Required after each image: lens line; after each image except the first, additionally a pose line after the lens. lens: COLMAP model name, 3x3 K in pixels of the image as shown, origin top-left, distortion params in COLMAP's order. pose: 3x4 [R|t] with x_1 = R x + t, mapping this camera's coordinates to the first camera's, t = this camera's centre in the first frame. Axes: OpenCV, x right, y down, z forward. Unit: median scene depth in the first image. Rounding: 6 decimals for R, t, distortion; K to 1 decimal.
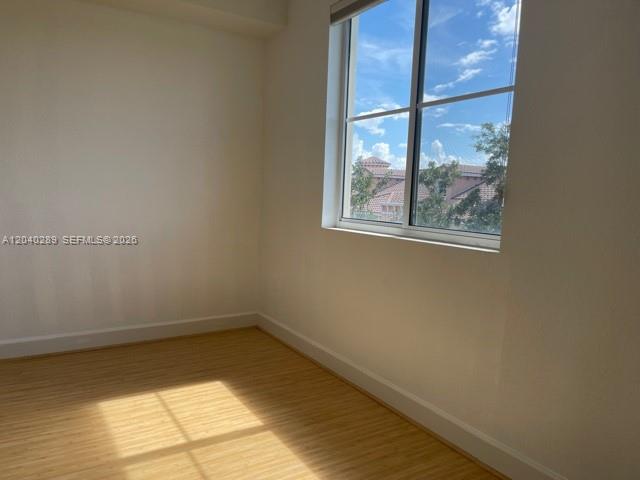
lens RADIAL K [[479.7, 0, 321.8], [0, 479.7, 250.7], [0, 0, 1]] dist [0.069239, -0.089784]
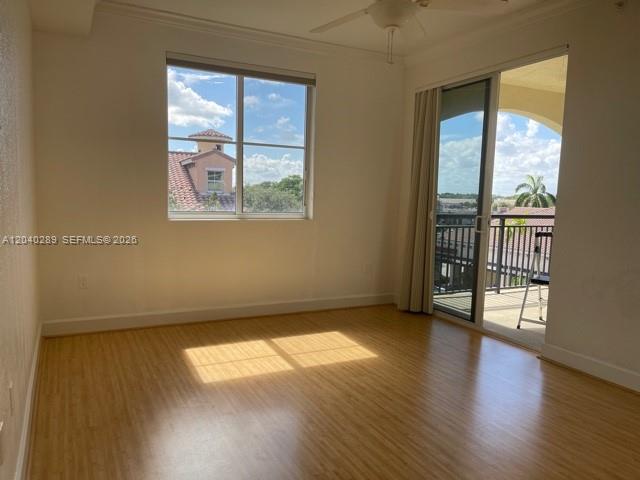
lens RADIAL K [[479.7, 0, 315.2], [0, 479.7, 247.0], [0, 0, 1]] dist [0.069239, -0.089784]
pose [[0.092246, -0.146112, 0.984958, -1.493230], [0.095824, 0.985887, 0.137275, -0.138744], [-0.991115, 0.081719, 0.104945, 0.572891]]
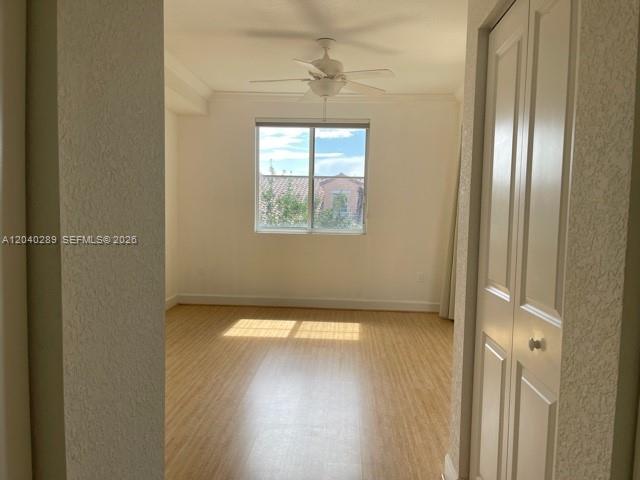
lens RADIAL K [[479.7, 0, 326.9], [0, 479.7, 249.3], [0, 0, 1]] dist [0.069239, -0.089784]
pose [[0.568133, -0.089692, 0.818035, -1.634655], [0.097045, 0.994409, 0.041631, -0.039800], [-0.817195, 0.055734, 0.573660, -0.349436]]
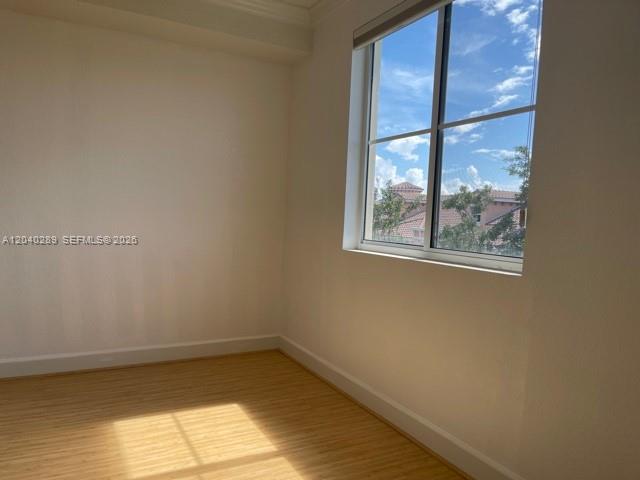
lens RADIAL K [[479.7, 0, 323.0], [0, 479.7, 250.9], [0, 0, 1]] dist [0.069239, -0.089784]
pose [[0.997695, 0.010217, -0.067084, 0.029903], [-0.013658, 0.998603, -0.051043, 0.006690], [0.066469, 0.051842, 0.996441, 0.013010]]
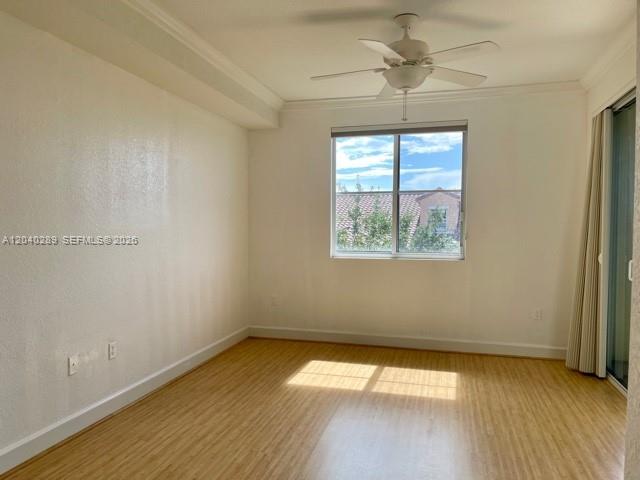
lens RADIAL K [[479.7, 0, 319.0], [0, 479.7, 248.3], [0, 0, 1]] dist [0.069239, -0.089784]
pose [[0.732273, -0.064882, 0.677913, -1.345289], [0.104571, 0.994358, -0.017788, -0.065853], [-0.672934, 0.083916, 0.734927, -0.201112]]
